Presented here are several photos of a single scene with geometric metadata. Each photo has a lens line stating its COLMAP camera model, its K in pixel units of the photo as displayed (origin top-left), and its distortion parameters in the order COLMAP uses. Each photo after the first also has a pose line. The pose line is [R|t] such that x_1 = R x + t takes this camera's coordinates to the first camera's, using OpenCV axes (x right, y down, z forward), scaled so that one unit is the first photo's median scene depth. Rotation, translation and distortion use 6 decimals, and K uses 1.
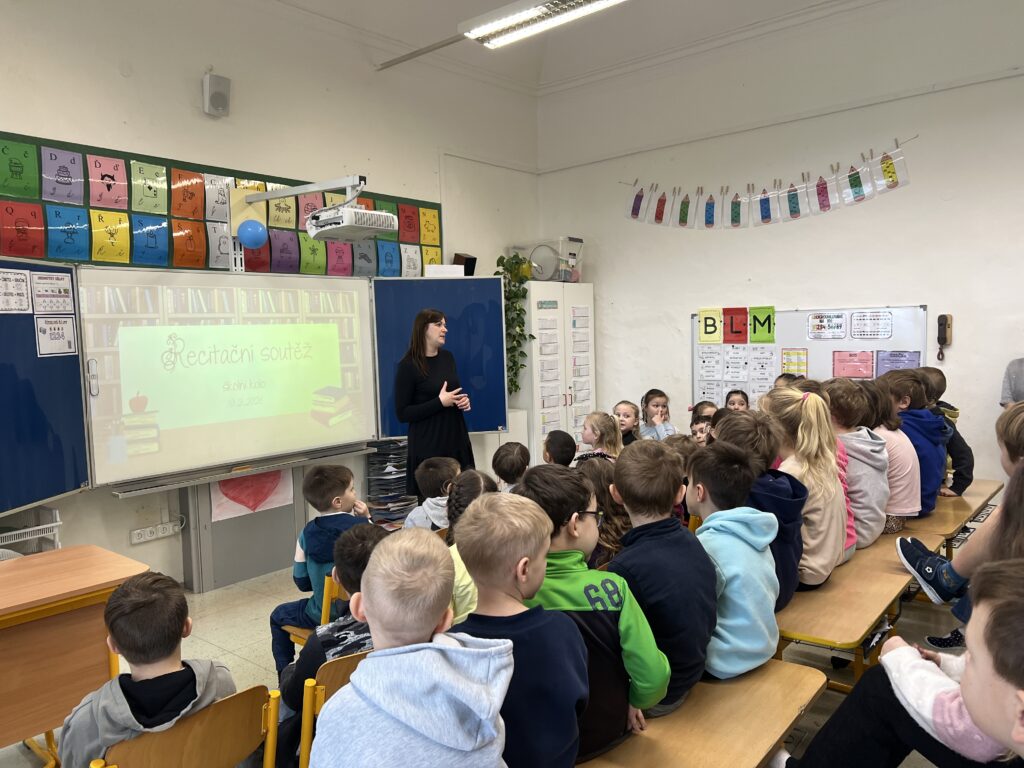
lens RADIAL K [[764.3, 0, 511.5], [0, 764.3, 383.7], [0, 0, 1]] dist [0.019999, 0.002026]
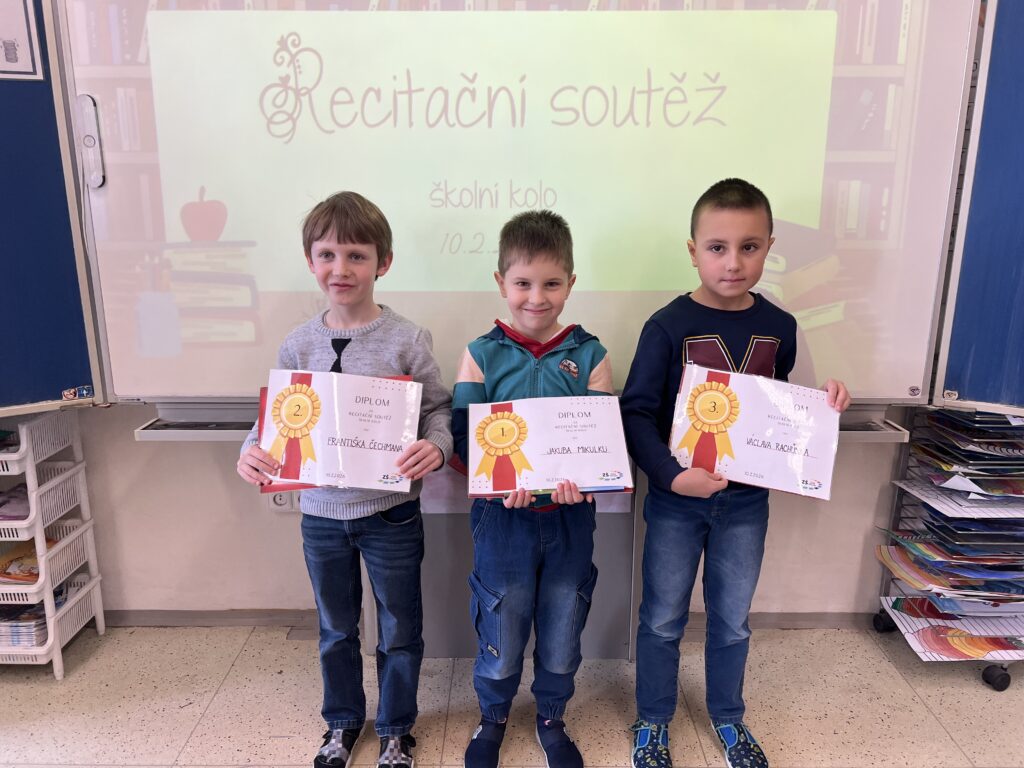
lens RADIAL K [[764.3, 0, 510.6], [0, 764.3, 386.9], [0, 0, 1]] dist [0.019999, 0.002026]
pose [[0.646609, 0.206207, -0.734422, -0.067483], [-0.074430, 0.975231, 0.208290, 0.015666], [0.759182, -0.080019, 0.645941, 0.841196]]
